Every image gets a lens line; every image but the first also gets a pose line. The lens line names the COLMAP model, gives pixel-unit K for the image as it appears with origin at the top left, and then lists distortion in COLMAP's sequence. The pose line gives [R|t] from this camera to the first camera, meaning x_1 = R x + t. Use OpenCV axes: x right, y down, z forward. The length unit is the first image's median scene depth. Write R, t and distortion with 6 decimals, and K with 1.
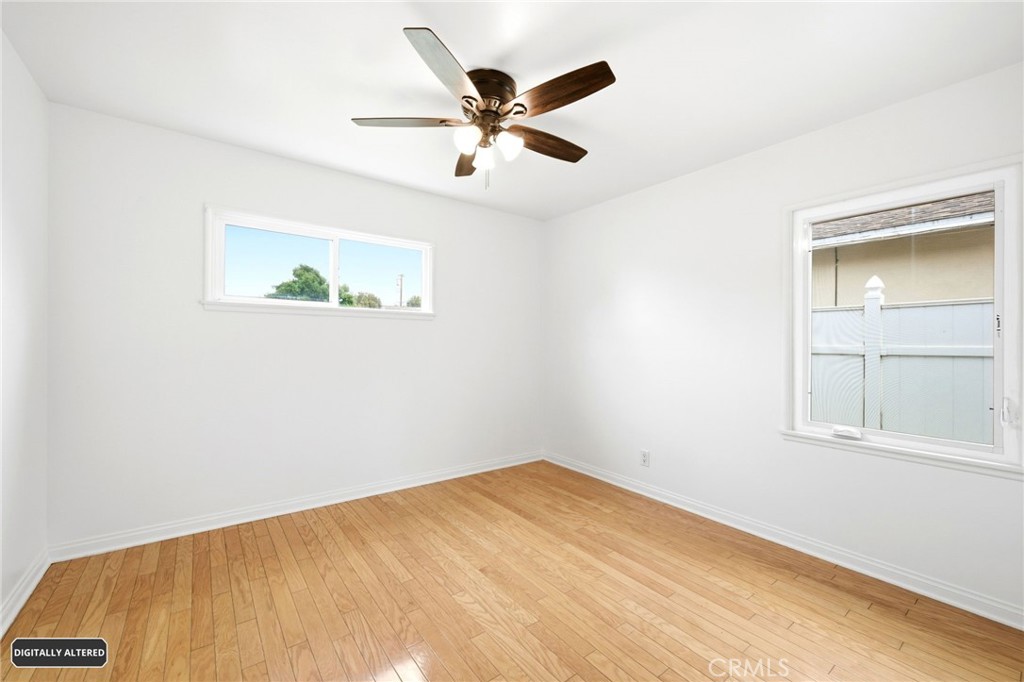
lens RADIAL K [[407.7, 0, 507.9], [0, 407.7, 341.4], [0, 0, 1]] dist [0.002511, -0.002659]
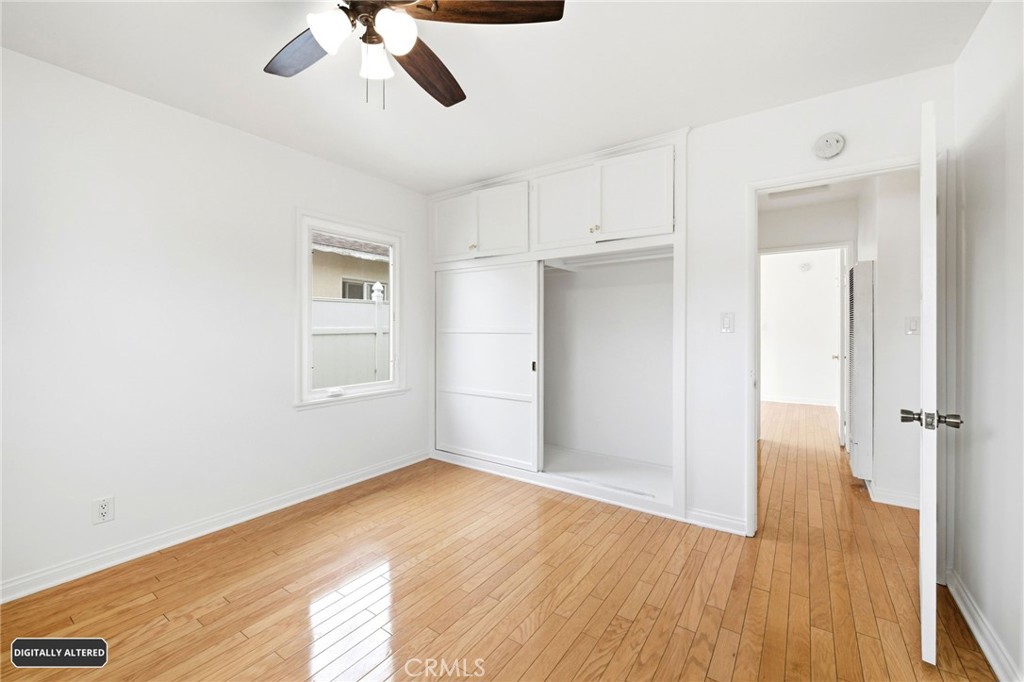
lens RADIAL K [[407.7, 0, 524.8], [0, 407.7, 329.7], [0, 0, 1]] dist [0.002511, -0.002659]
pose [[-0.317817, -0.015200, 0.948030, -0.623166], [-0.005807, 0.999884, 0.014085, -0.009188], [-0.948134, -0.001029, -0.317868, 0.774894]]
